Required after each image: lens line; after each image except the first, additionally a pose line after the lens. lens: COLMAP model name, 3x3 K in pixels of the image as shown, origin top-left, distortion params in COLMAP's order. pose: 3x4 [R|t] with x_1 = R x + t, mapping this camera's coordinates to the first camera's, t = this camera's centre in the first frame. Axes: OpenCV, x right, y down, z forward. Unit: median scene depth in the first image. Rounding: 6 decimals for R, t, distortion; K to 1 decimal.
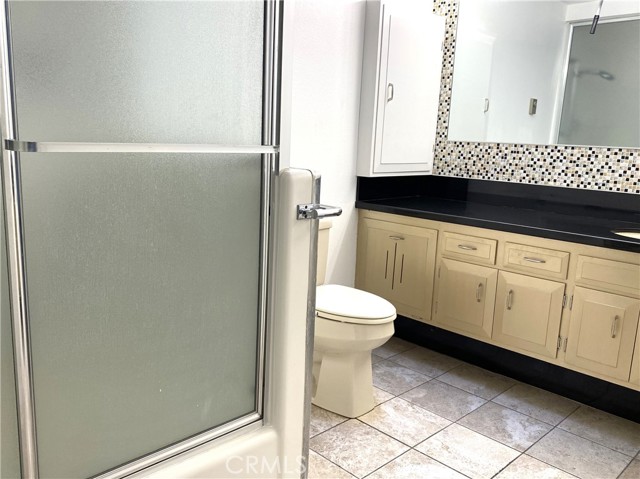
lens RADIAL K [[535.8, 0, 319.7], [0, 535.8, 245.3], [0, 0, 1]] dist [-0.004936, -0.009521]
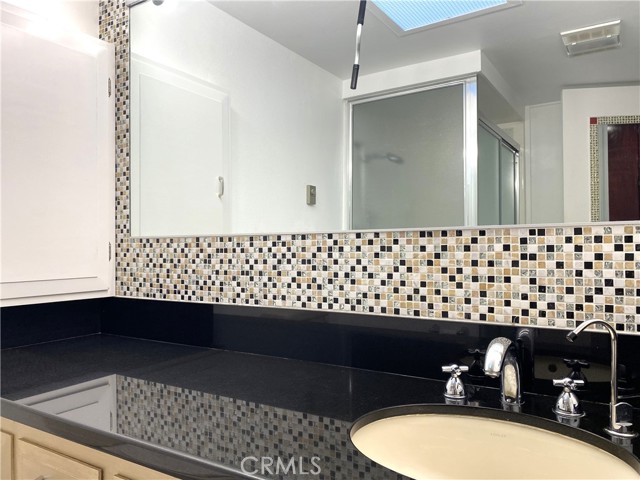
lens RADIAL K [[486.4, 0, 317.9], [0, 486.4, 238.3], [0, 0, 1]] dist [0.028865, -0.002638]
pose [[0.969898, -0.040317, 0.240152, 0.338295], [0.092043, 0.973732, -0.208262, -0.069797], [-0.225447, 0.224097, 0.948132, 0.483997]]
